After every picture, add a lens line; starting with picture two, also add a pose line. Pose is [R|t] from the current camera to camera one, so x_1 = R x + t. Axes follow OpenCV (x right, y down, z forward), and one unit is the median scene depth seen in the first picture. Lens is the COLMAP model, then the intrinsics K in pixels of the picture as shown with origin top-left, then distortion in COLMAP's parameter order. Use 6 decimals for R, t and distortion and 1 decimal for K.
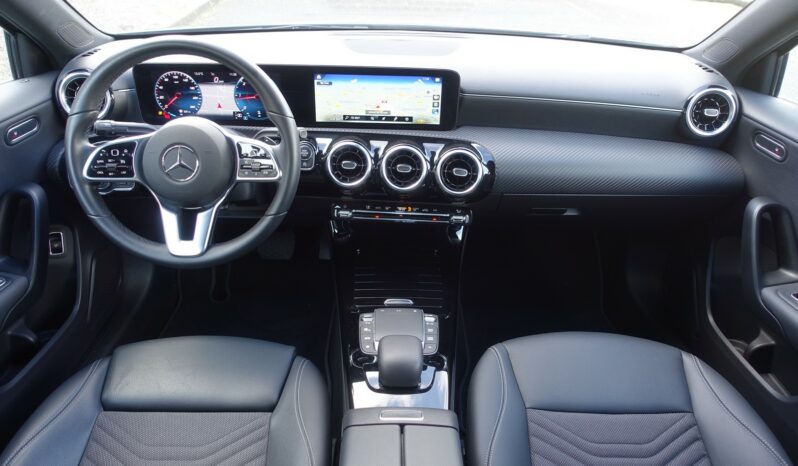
lens RADIAL K [[545.8, 0, 399.0], [0, 545.8, 233.0], [0, 0, 1]] dist [-0.003754, 0.000819]
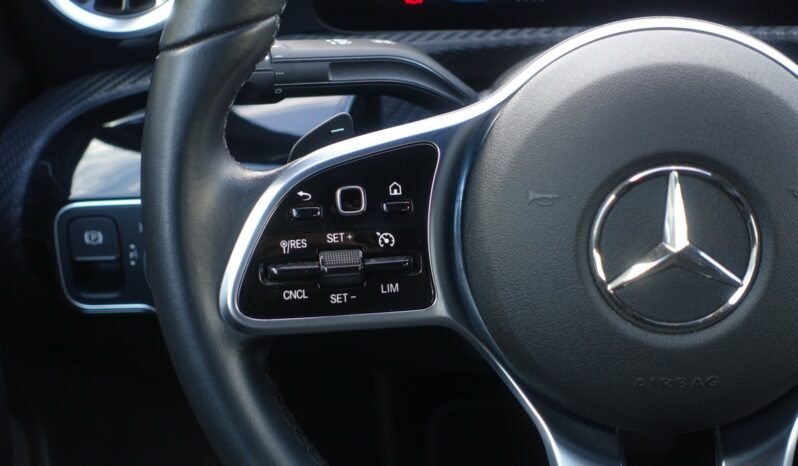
lens RADIAL K [[1479.5, 0, 399.0], [0, 1479.5, 233.0], [0, 0, 1]] dist [-0.029411, -0.072596]
pose [[0.992205, -0.024066, -0.122267, -0.365385], [0.025781, 0.999590, 0.012465, -0.120005], [0.121917, -0.015520, 0.992419, 0.348851]]
